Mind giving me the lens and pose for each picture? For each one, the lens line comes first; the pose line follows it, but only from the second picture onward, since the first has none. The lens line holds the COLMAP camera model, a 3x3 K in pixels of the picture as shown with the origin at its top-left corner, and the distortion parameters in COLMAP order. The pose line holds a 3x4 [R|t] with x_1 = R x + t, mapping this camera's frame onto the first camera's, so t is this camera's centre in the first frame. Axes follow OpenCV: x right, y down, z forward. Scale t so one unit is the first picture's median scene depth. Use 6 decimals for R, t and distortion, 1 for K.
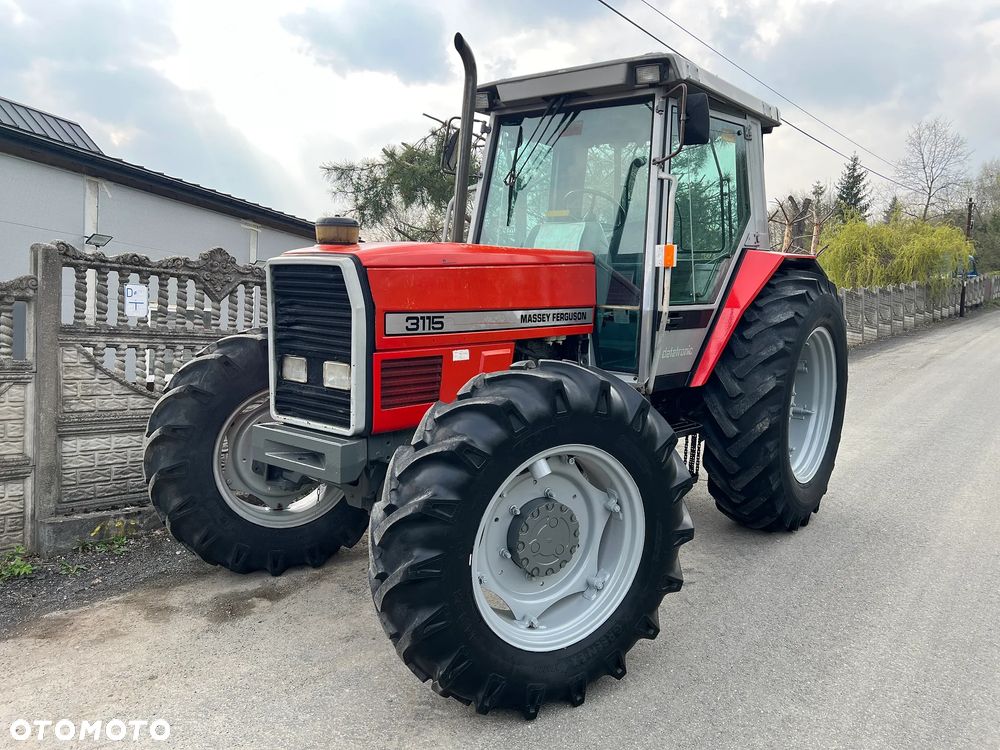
lens RADIAL K [[755.7, 0, 500.0], [0, 755.7, 375.0], [0, 0, 1]] dist [0.029858, -0.012796]
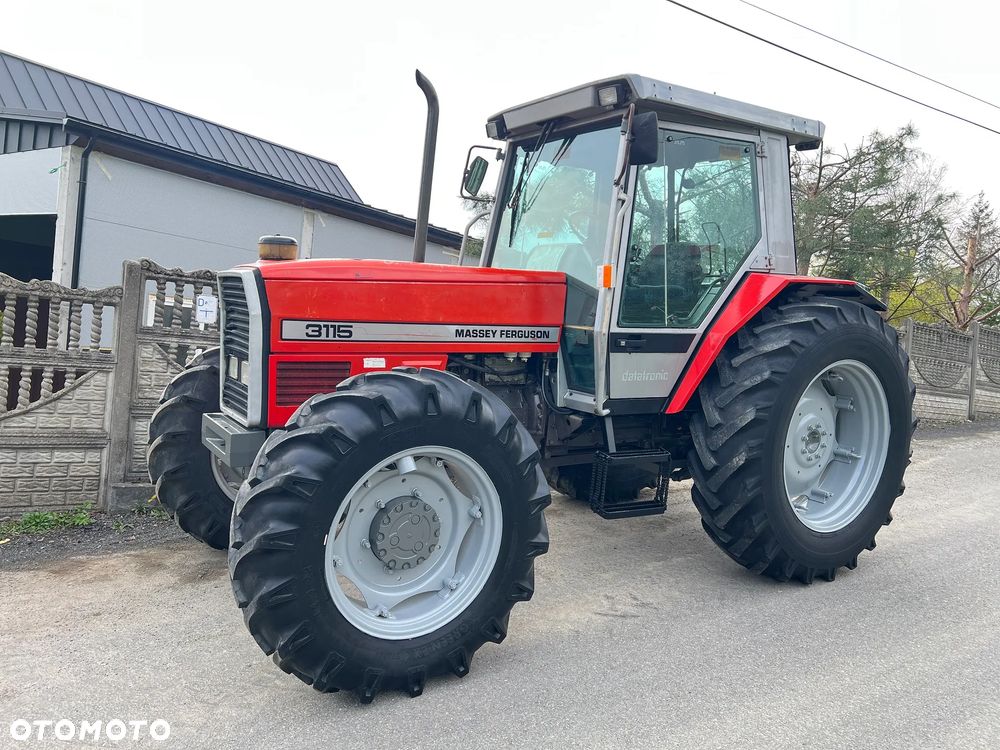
lens RADIAL K [[753.6, 0, 502.9], [0, 753.6, 373.1], [0, 0, 1]] dist [0.022630, -0.002744]
pose [[0.949592, 0.053409, -0.308905, 0.358003], [-0.065266, 0.997470, -0.028171, 0.005285], [0.306619, 0.046912, 0.950676, 0.024587]]
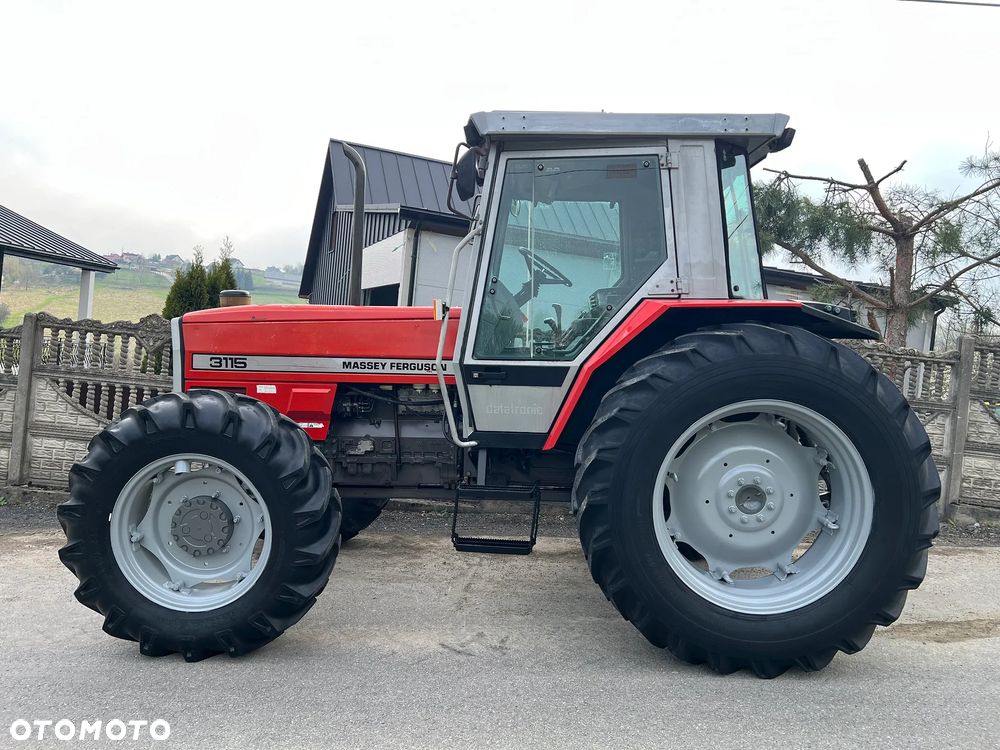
lens RADIAL K [[727.4, 0, 500.0], [0, 727.4, 375.0], [0, 0, 1]] dist [0.003964, 0.001172]
pose [[0.612818, 0.039199, -0.789251, 0.935191], [-0.107512, 0.993618, -0.034129, -0.039738], [0.782876, 0.105769, 0.613121, 0.422224]]
